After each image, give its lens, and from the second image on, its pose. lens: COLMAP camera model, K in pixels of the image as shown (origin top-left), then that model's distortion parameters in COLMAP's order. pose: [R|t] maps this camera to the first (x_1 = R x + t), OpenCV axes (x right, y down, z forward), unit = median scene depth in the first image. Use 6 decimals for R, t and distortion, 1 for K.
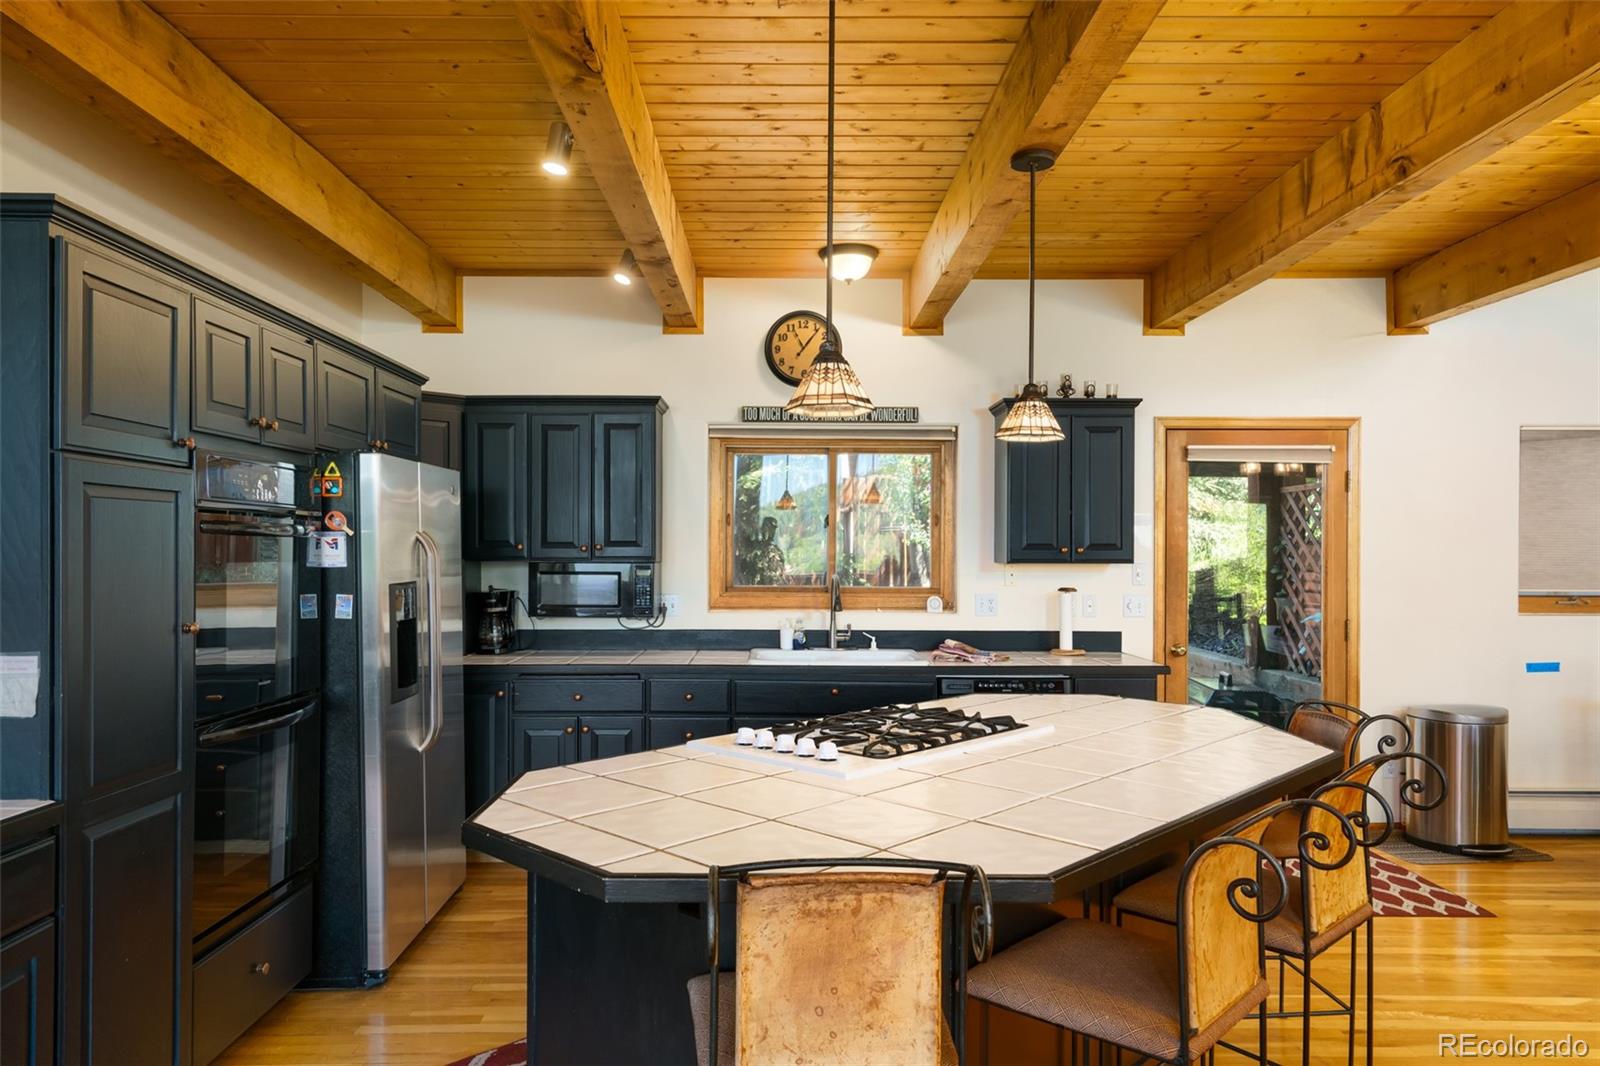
lens RADIAL K [[1012.9, 0, 792.2], [0, 1012.9, 554.3], [0, 0, 1]] dist [0.012917, 0.004062]
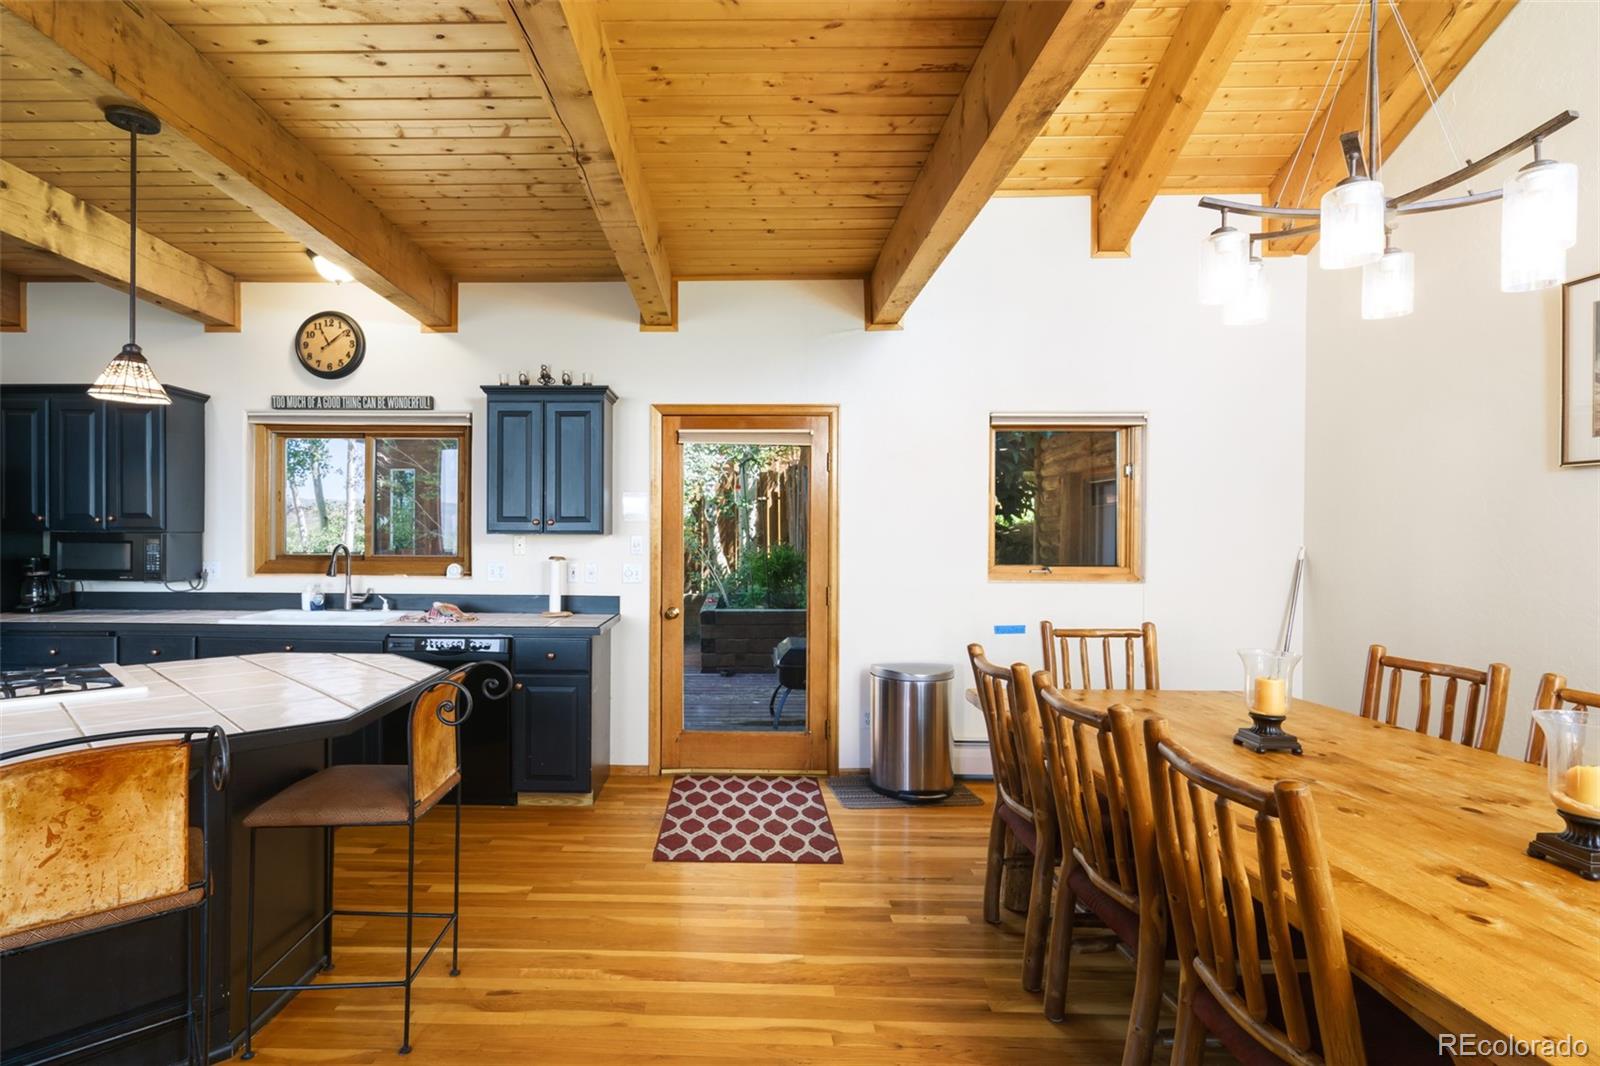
lens RADIAL K [[782.7, 0, 716.6], [0, 782.7, 536.3], [0, 0, 1]] dist [0.001453, 0.001623]
pose [[0.999191, 0.001738, -0.040184, 0.483292], [-0.001801, 0.999997, -0.001551, 0.011878], [0.040181, 0.001622, 0.999191, 0.145453]]
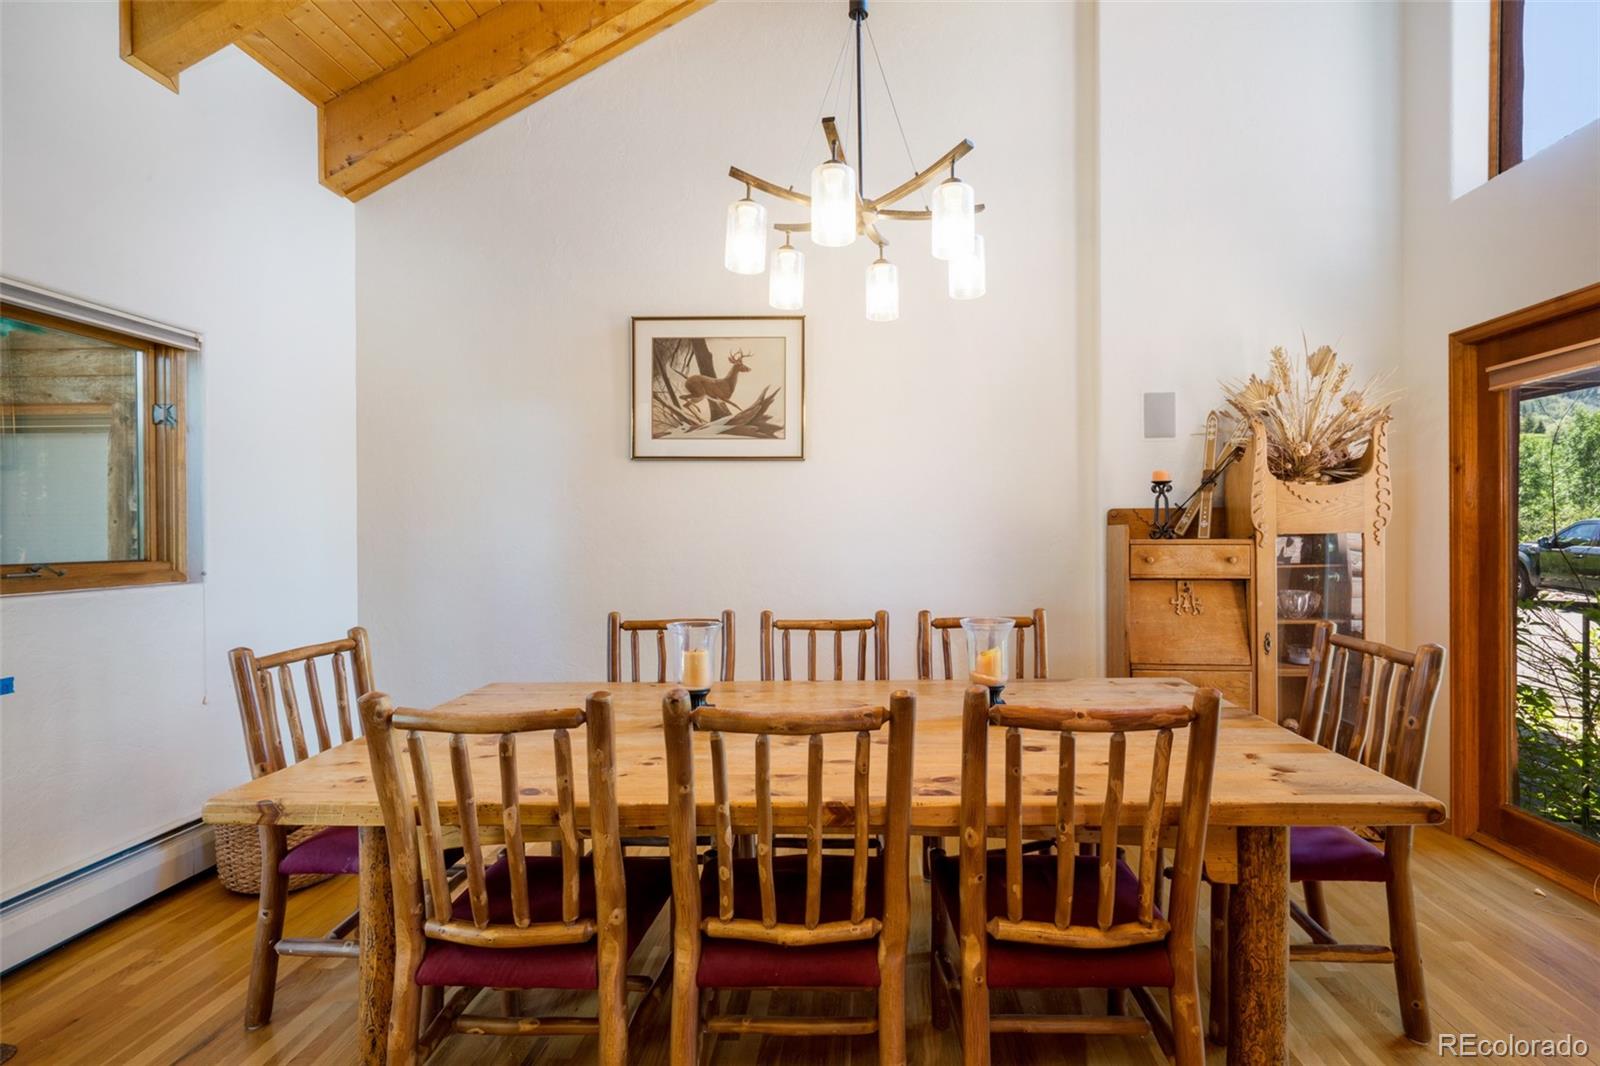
lens RADIAL K [[751.6, 0, 839.3], [0, 751.6, 534.7], [0, 0, 1]] dist [-0.004980, 0.001355]
pose [[0.049465, -0.009177, 0.998734, 0.369912], [0.011893, 0.999892, 0.008599, 0.027770], [-0.998705, 0.011453, 0.049569, 0.553691]]
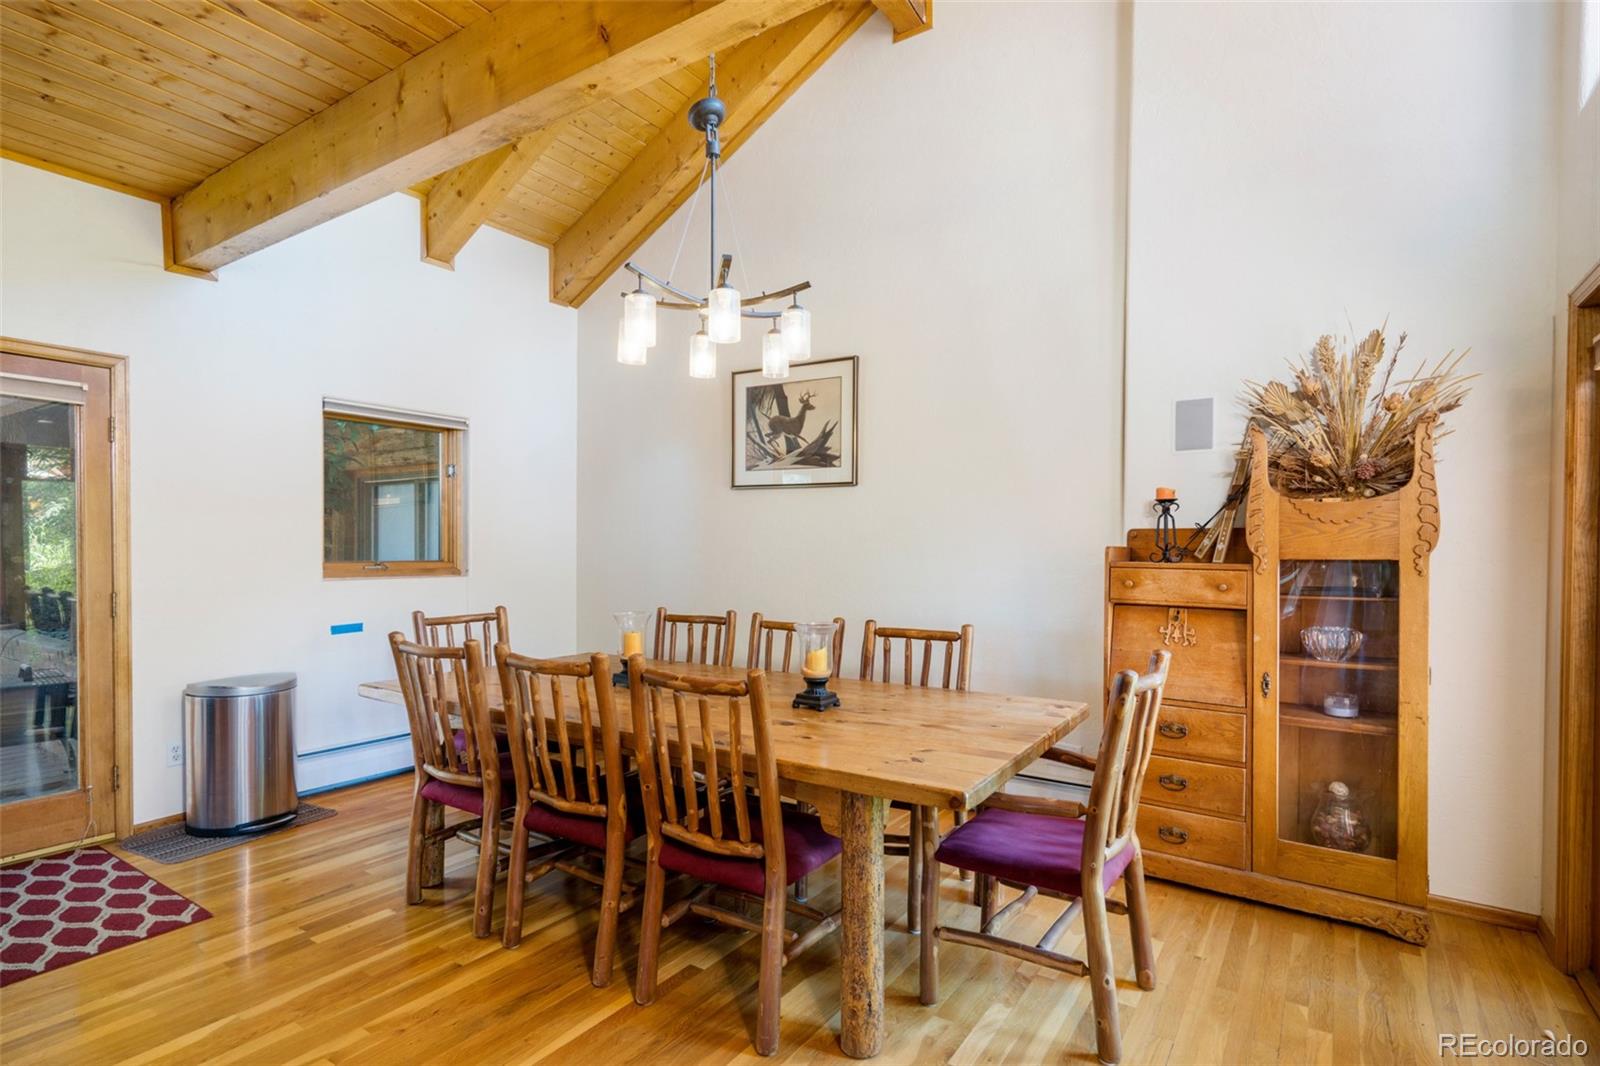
lens RADIAL K [[813.2, 0, 783.3], [0, 813.2, 558.1], [0, 0, 1]] dist [-0.001238, 0.001745]
pose [[0.572897, -0.012128, 0.819538, 0.326359], [0.000382, 0.999894, 0.014530, 0.027526], [-0.819628, -0.008011, 0.572841, 0.158152]]
